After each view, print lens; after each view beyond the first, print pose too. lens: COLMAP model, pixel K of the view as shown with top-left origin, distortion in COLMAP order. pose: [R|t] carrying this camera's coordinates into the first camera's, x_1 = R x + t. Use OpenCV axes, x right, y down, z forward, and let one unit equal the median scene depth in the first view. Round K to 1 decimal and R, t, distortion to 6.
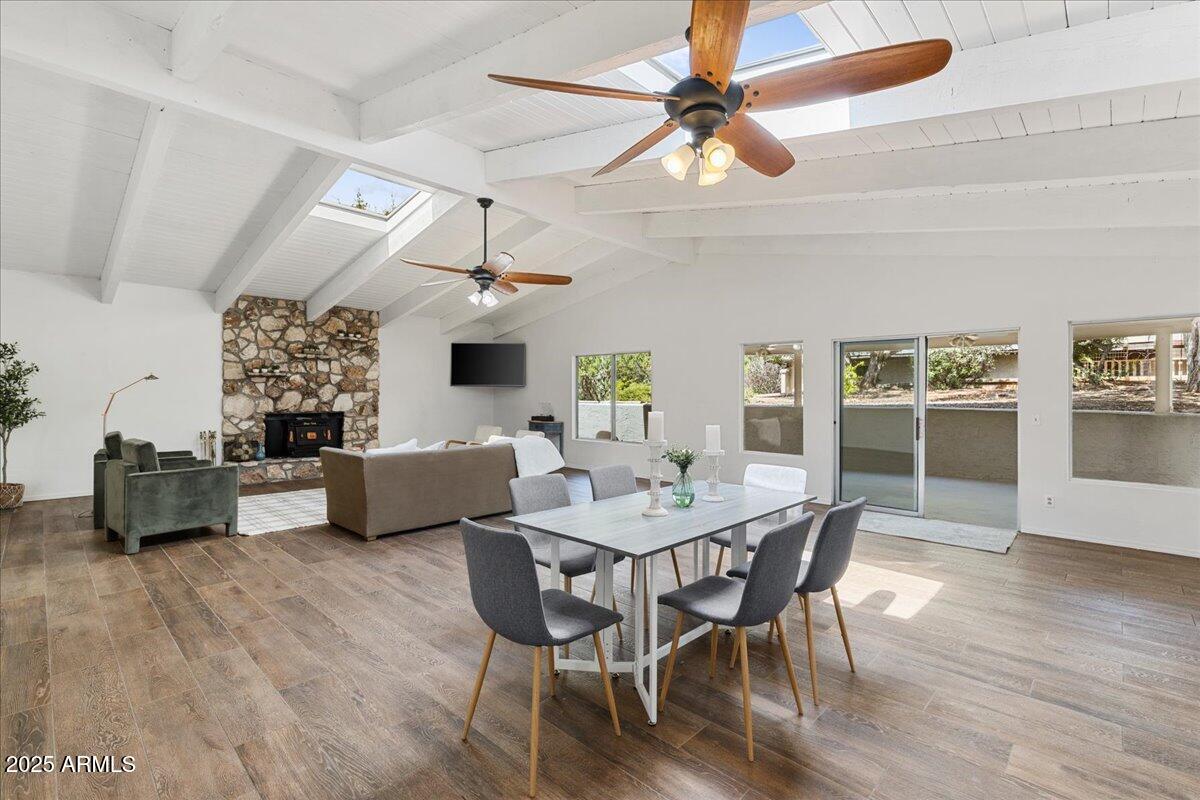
lens RADIAL K [[576.5, 0, 593.1], [0, 576.5, 386.7], [0, 0, 1]] dist [0.000143, 0.001032]
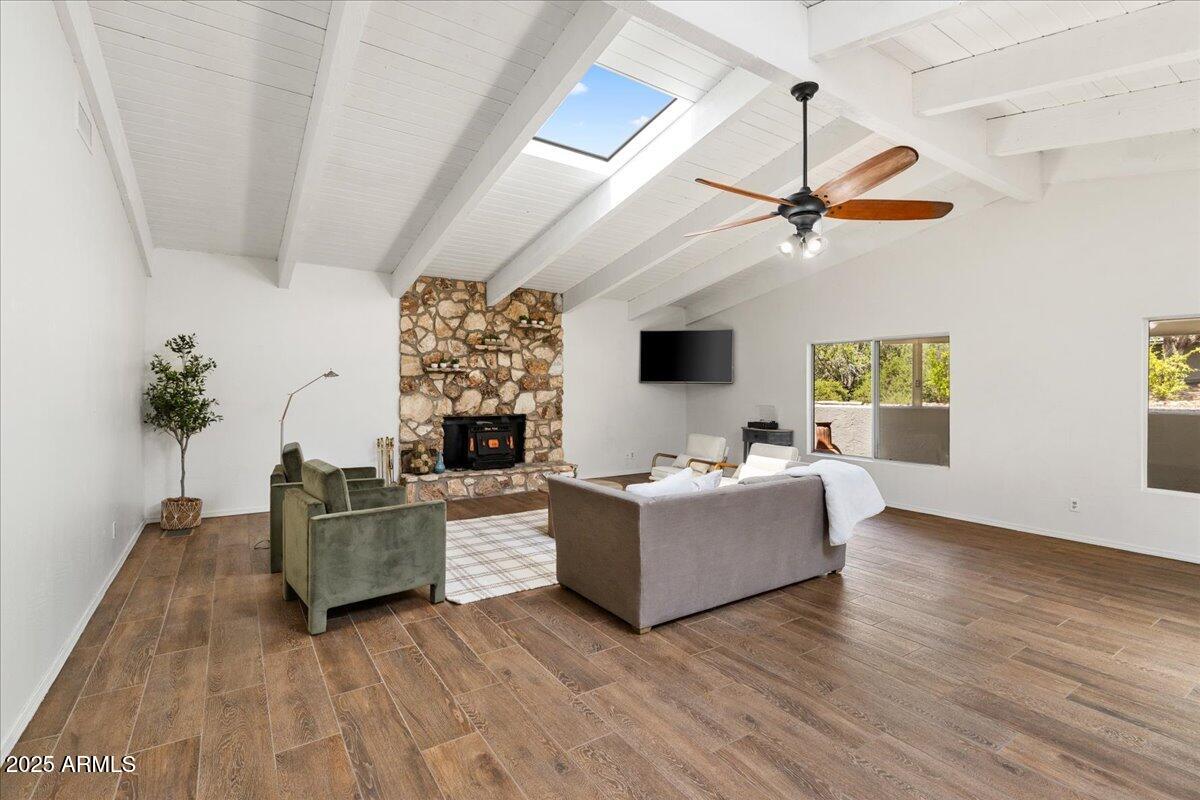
lens RADIAL K [[560.2, 0, 558.1], [0, 560.2, 381.4], [0, 0, 1]] dist [-0.002294, 0.000353]
pose [[0.970997, -0.000020, -0.239092, -0.213588], [0.000137, 1.000000, 0.000474, -0.005123], [0.239092, -0.000493, 0.970997, 0.249449]]
